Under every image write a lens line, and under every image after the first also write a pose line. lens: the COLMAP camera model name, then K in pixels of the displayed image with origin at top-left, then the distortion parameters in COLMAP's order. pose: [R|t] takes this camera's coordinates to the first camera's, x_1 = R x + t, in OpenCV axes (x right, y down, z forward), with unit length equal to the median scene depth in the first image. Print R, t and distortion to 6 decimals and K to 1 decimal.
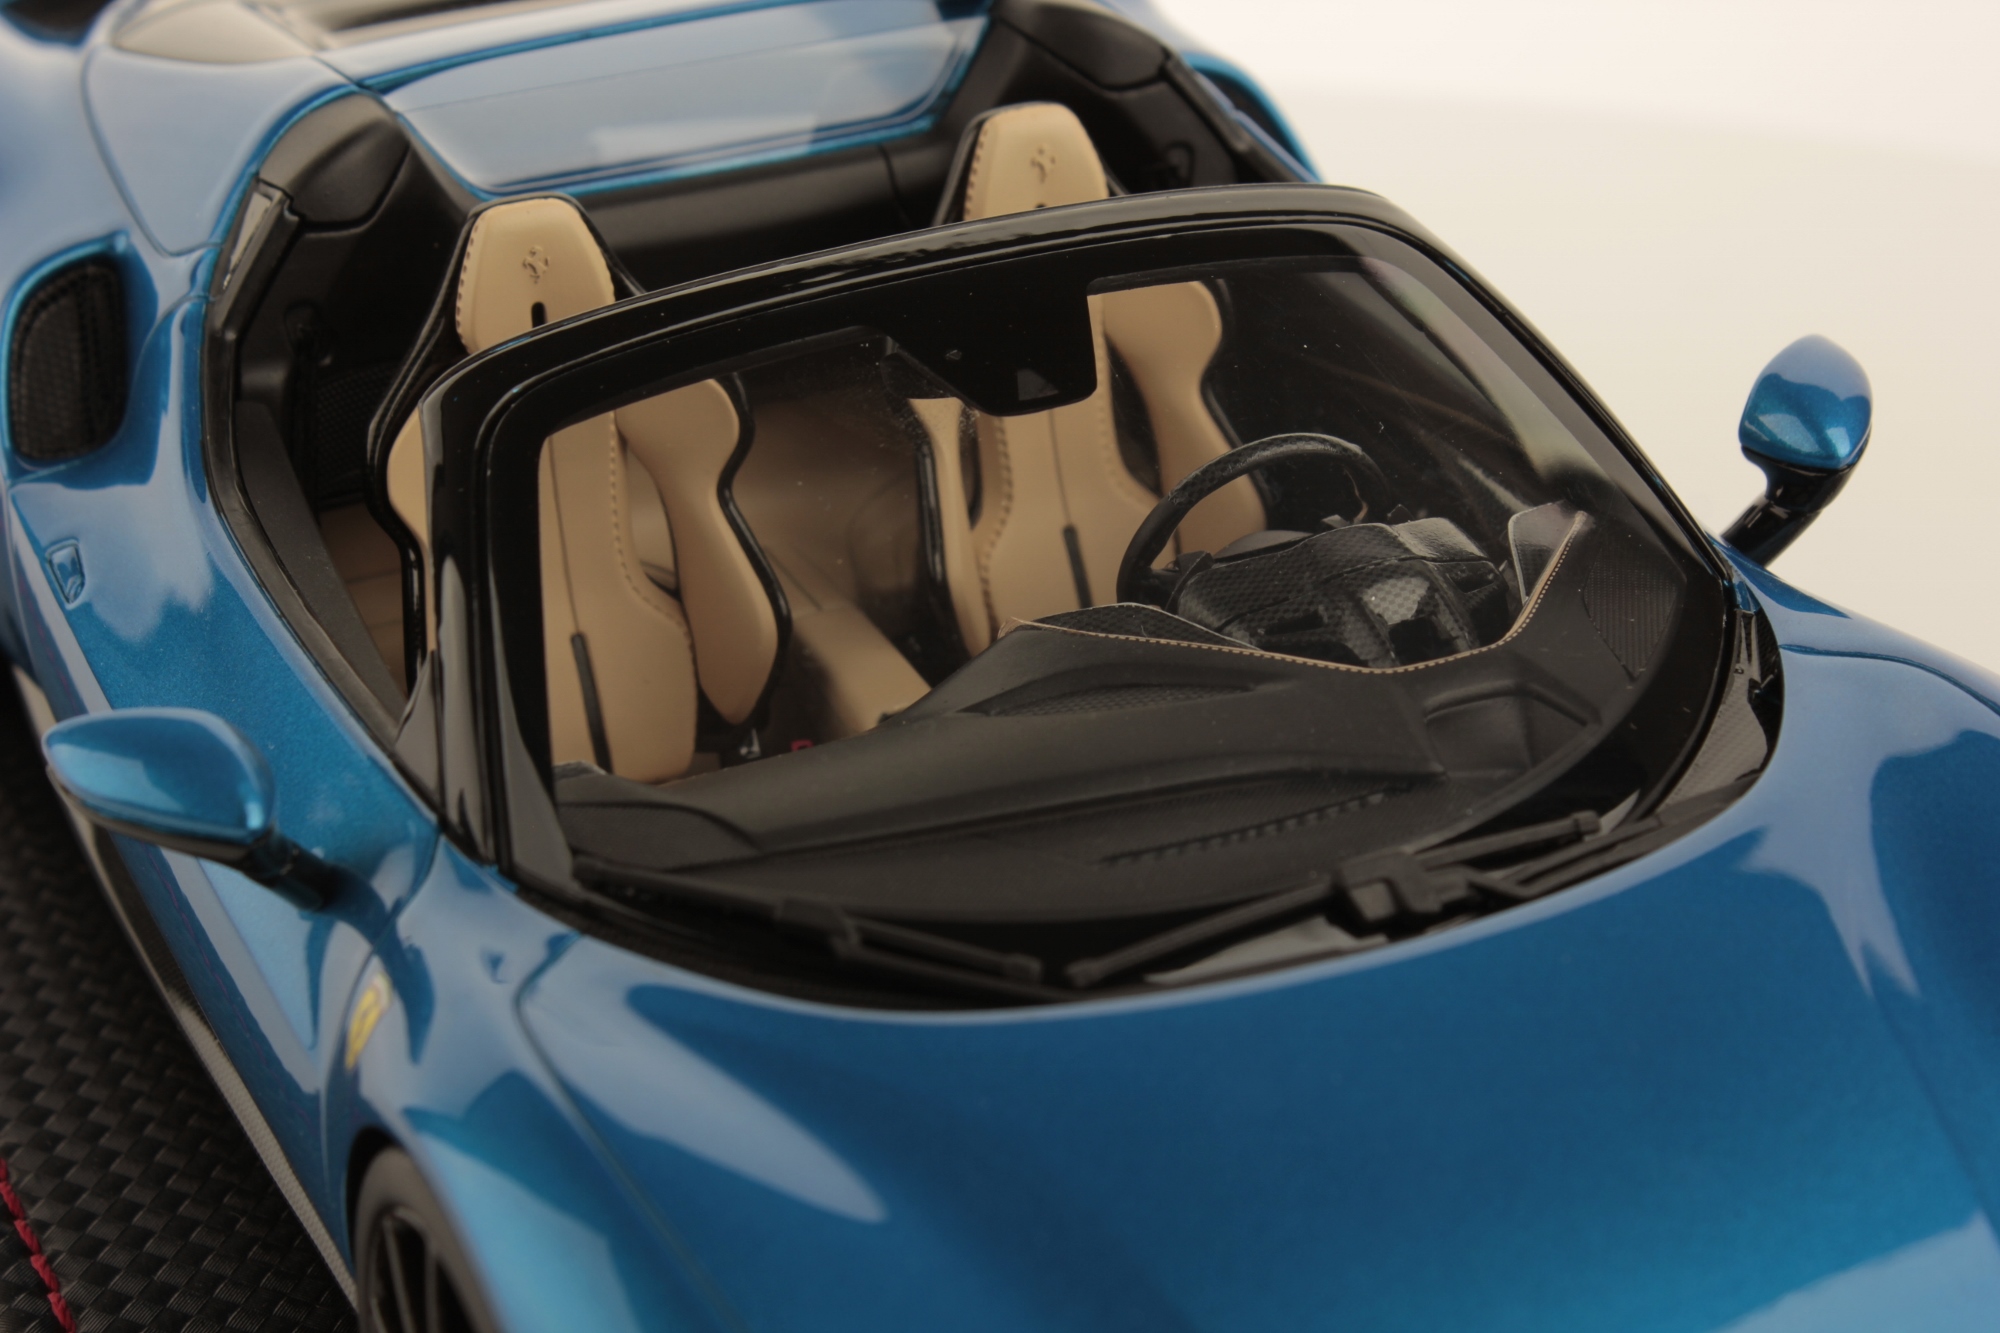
lens RADIAL K [[5037.9, 0, 1000.0], [0, 5037.9, 666.5], [0, 0, 1]] dist [-0.088307, -0.590136]
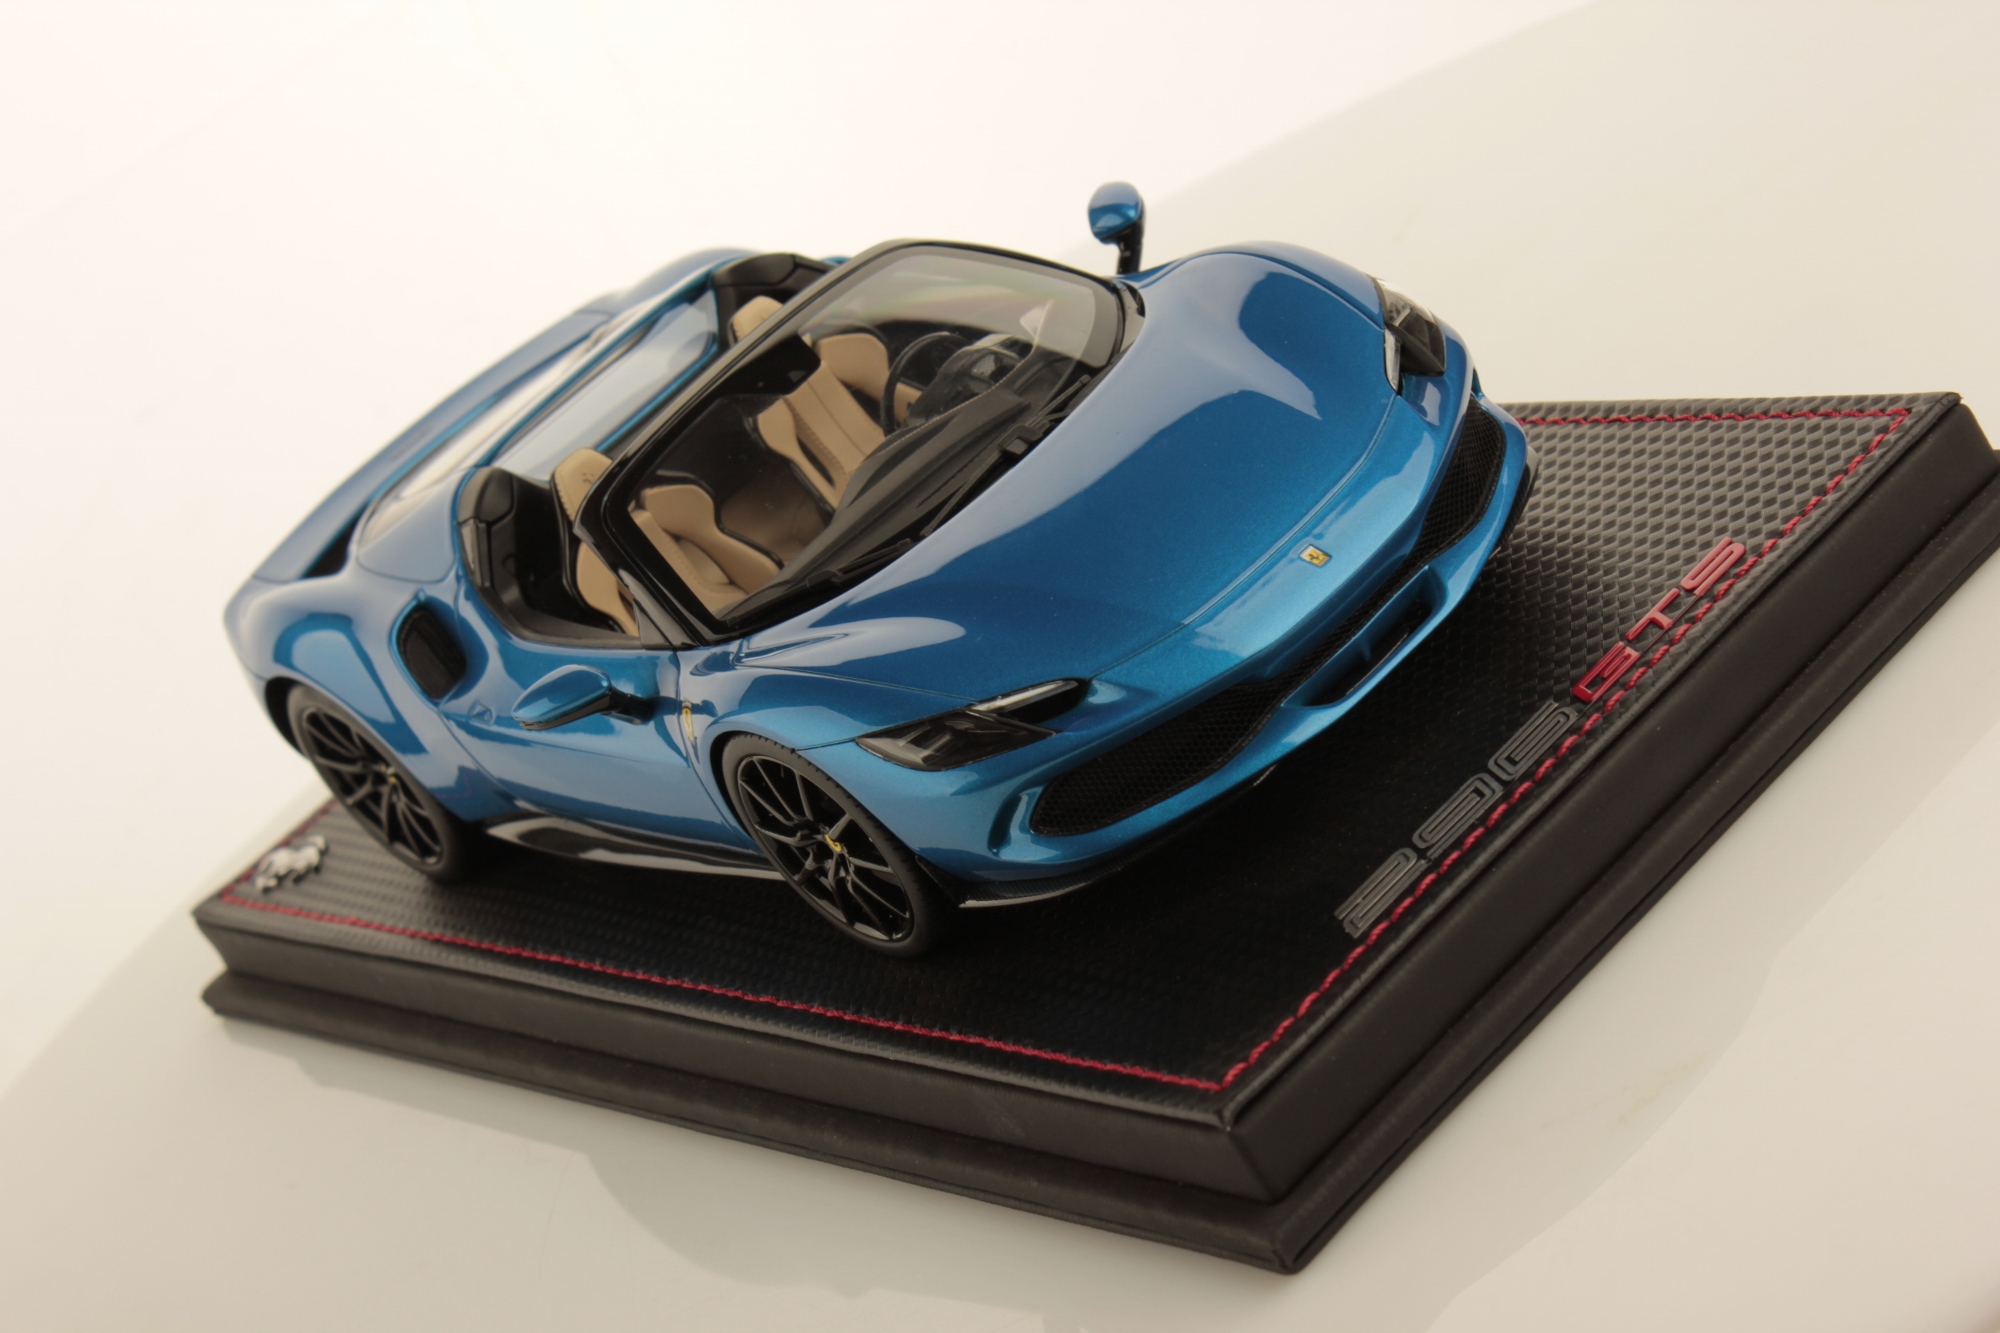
lens RADIAL K [[5037.9, 0, 1000.0], [0, 5037.9, 666.5], [0, 0, 1]] dist [-0.088307, -0.590136]
pose [[0.837470, -0.546166, 0.018624, -0.028020], [0.541923, 0.825606, -0.157146, 0.418252], [0.070452, 0.141698, 0.987400, -1.102218]]
